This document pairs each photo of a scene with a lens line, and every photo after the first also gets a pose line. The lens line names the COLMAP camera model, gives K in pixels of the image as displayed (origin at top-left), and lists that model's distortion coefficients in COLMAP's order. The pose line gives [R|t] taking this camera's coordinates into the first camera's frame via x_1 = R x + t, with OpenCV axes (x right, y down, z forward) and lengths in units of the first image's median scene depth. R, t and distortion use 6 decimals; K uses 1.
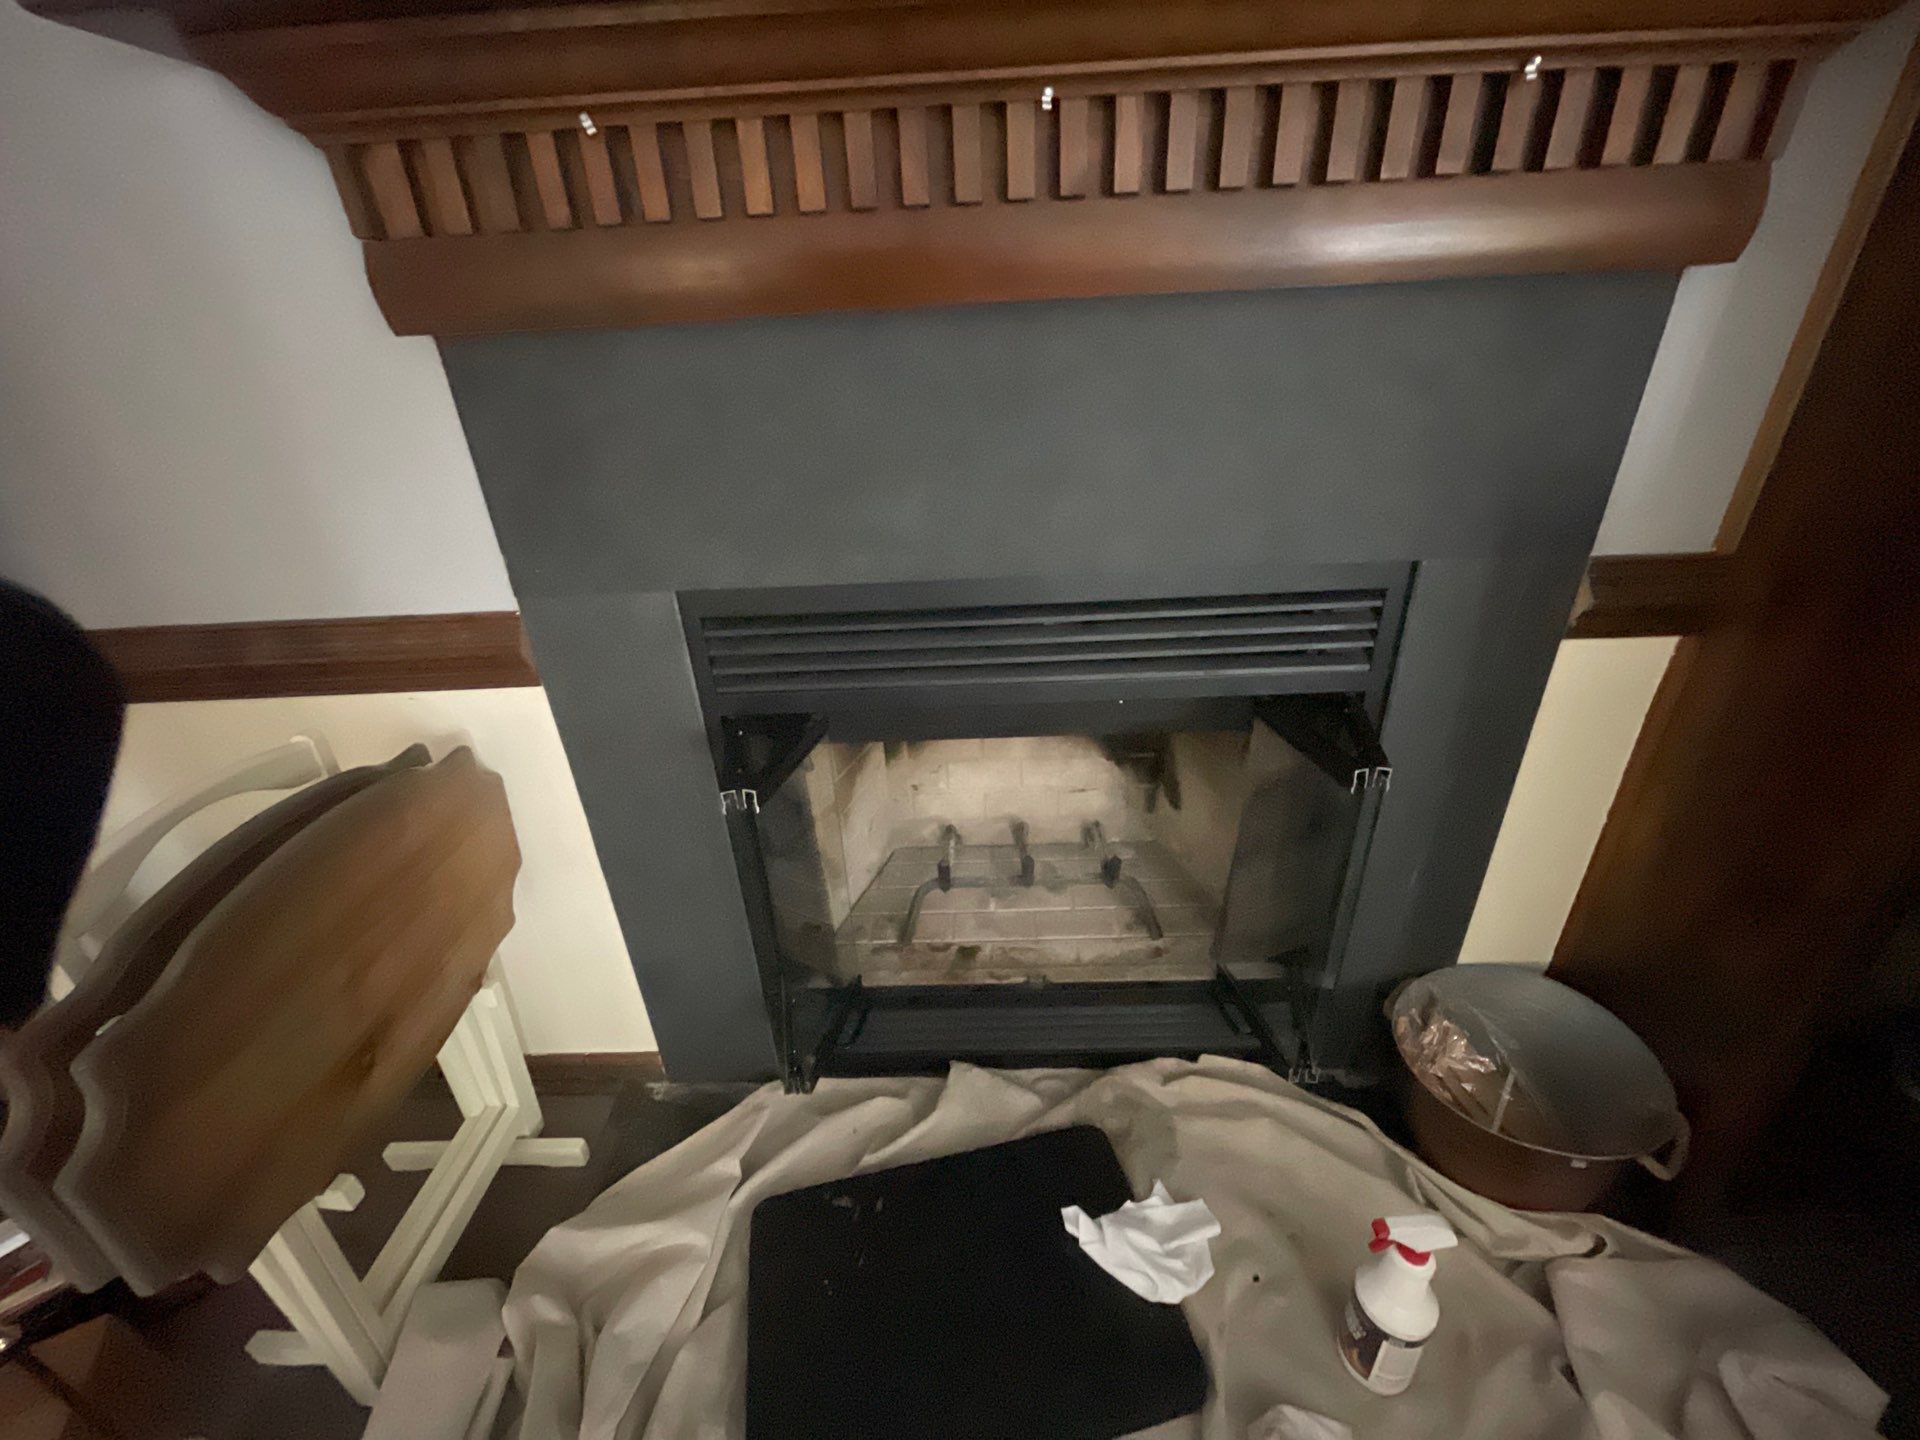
lens RADIAL K [[778.2, 0, 960.0], [0, 778.2, 720.0], [0, 0, 1]] dist [-0.040287, 0.000018]
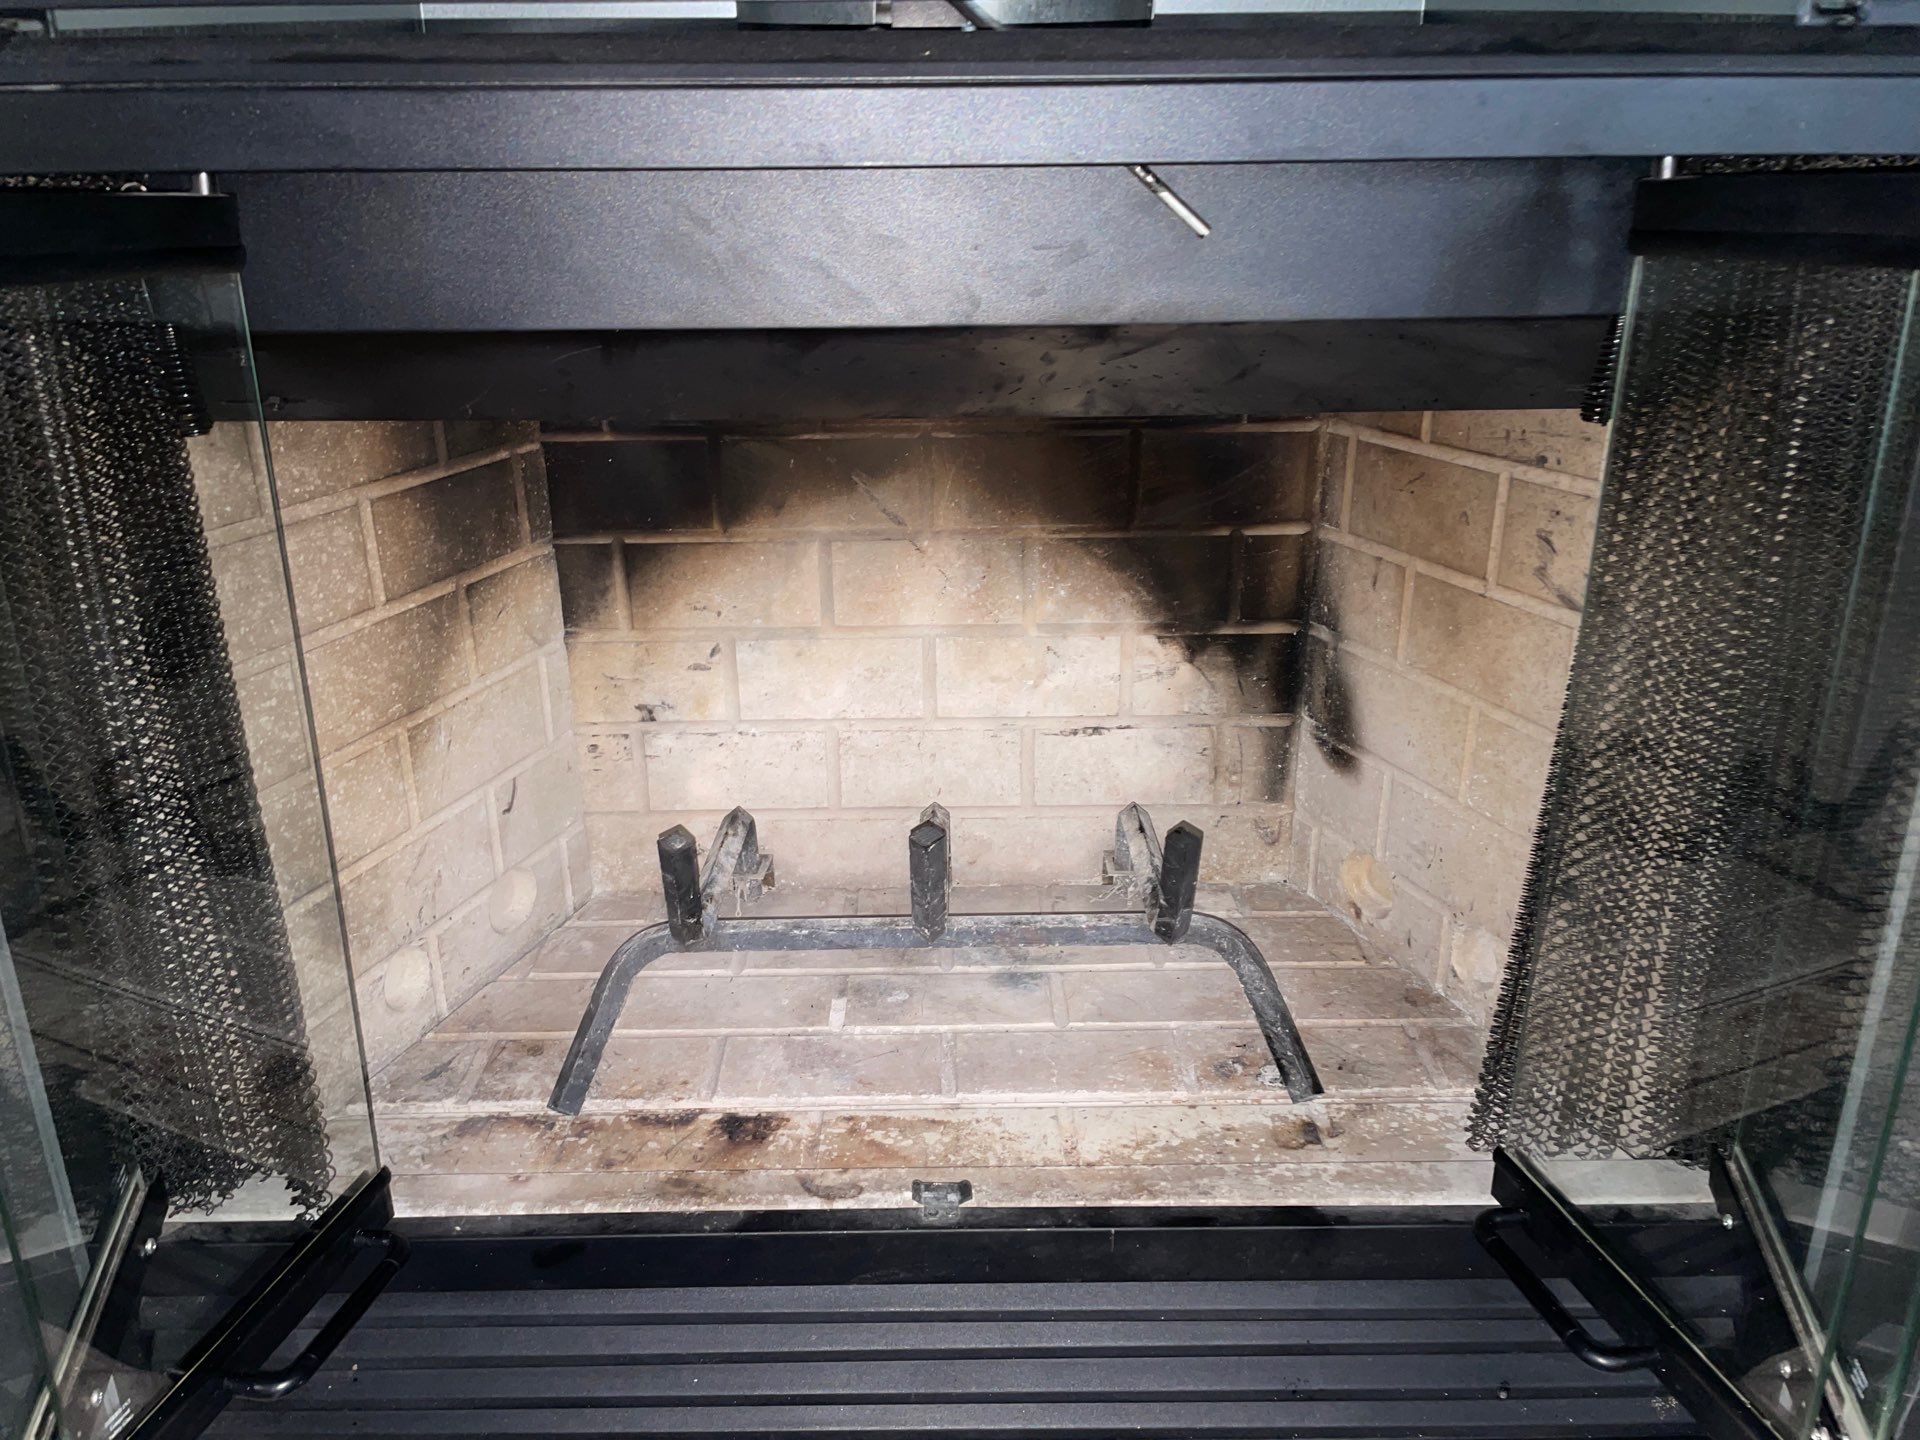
lens RADIAL K [[1476.4, 0, 960.0], [0, 1476.4, 720.0], [0, 0, 1]] dist [0.056633, -0.116333]
pose [[0.998293, 0.029078, 0.050650, 0.066468], [-0.023343, 0.993619, -0.110347, 0.197567], [-0.053535, 0.108976, 0.992602, 0.348455]]
